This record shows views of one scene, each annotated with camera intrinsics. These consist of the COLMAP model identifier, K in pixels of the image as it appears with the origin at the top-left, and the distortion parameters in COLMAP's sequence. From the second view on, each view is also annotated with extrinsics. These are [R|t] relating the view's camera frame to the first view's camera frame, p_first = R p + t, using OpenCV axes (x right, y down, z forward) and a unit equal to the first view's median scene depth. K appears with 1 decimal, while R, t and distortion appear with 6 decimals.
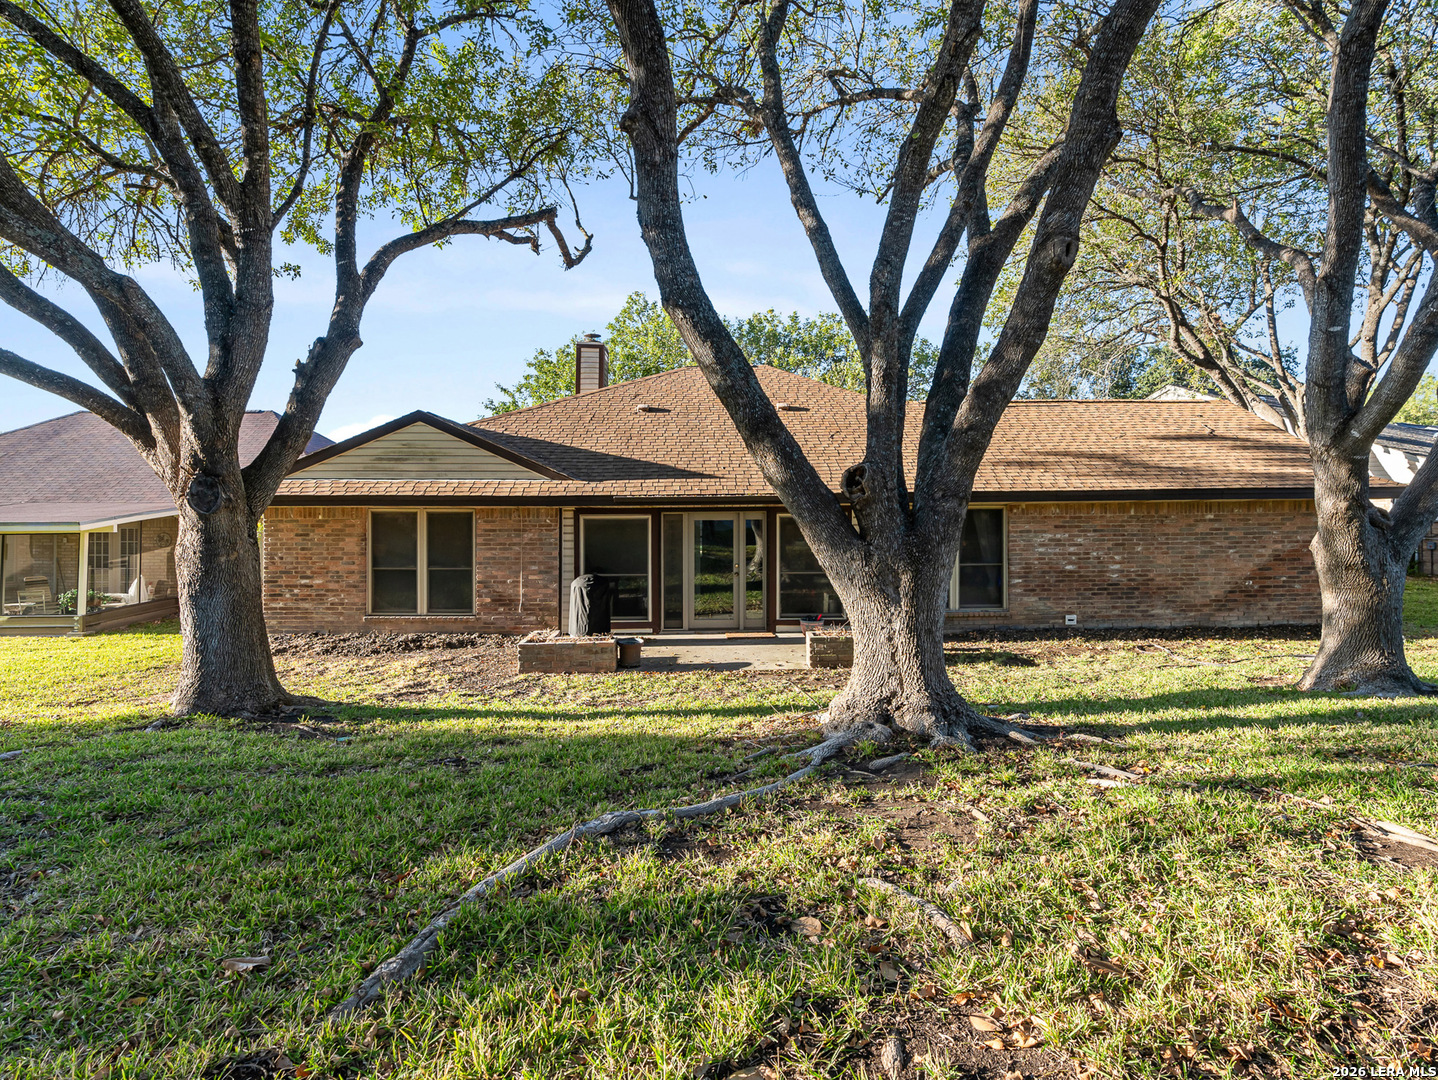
lens RADIAL K [[746.3, 0, 727.0], [0, 746.3, 513.4], [0, 0, 1]] dist [-0.003904, -0.000032]
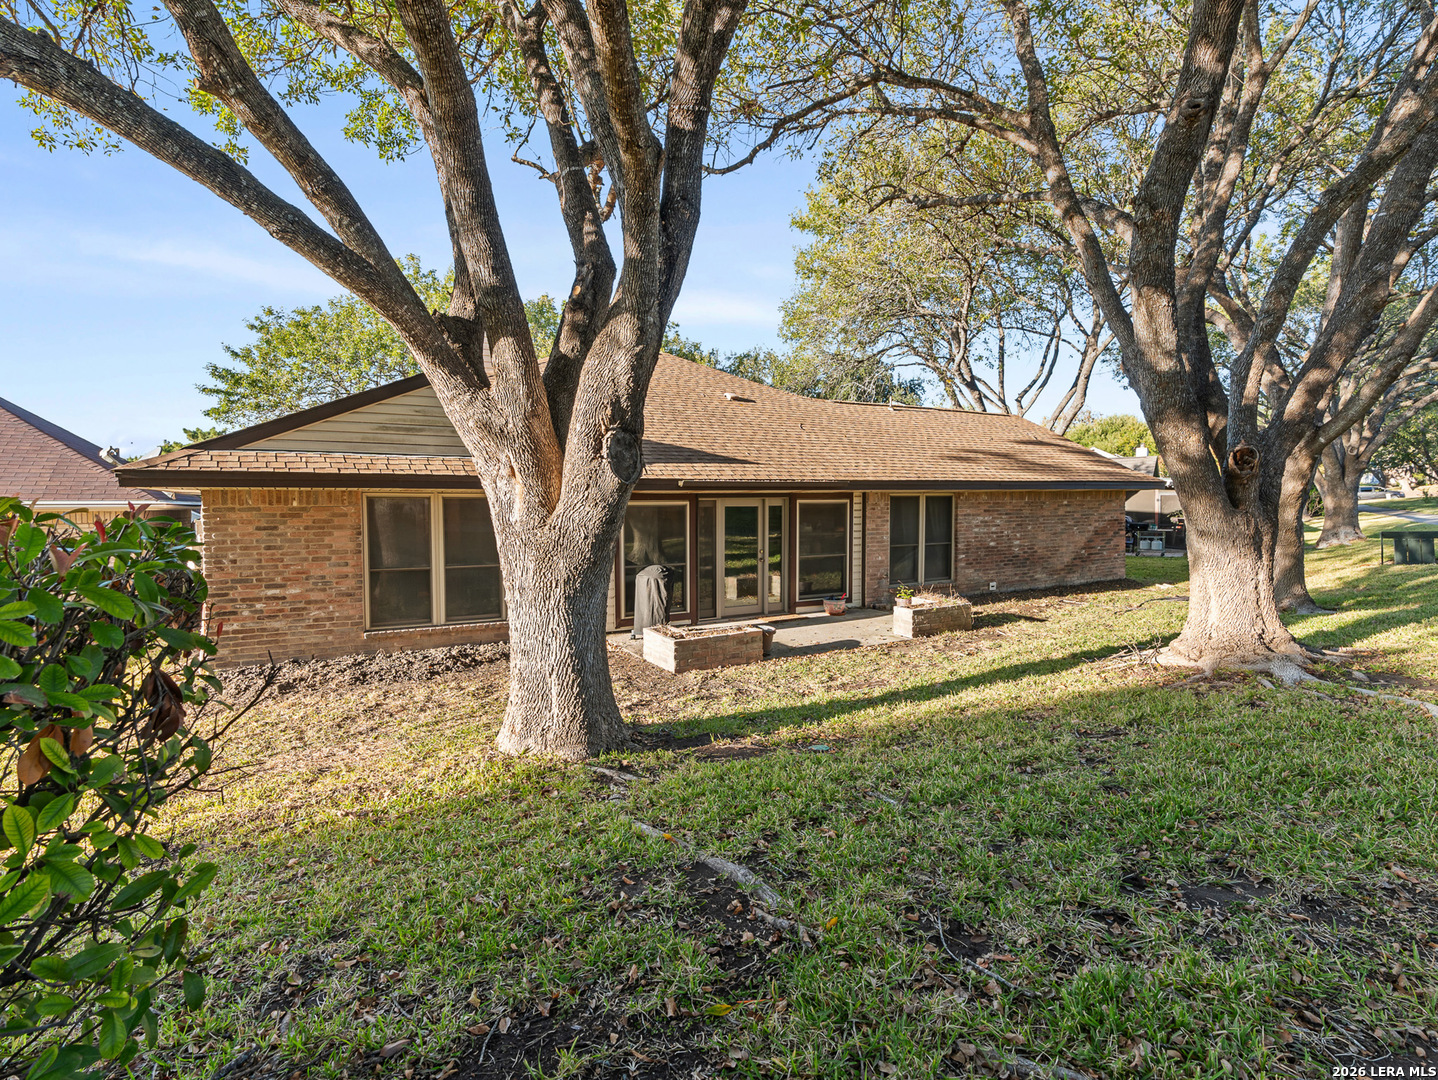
lens RADIAL K [[722.1, 0, 719.0], [0, 722.1, 540.0], [0, 0, 1]] dist [-0.003230, -0.000255]
pose [[0.878488, -0.025694, 0.477074, -0.512995], [0.007506, 0.999172, 0.039992, 0.015253], [-0.477706, -0.031552, 0.877953, 0.171127]]
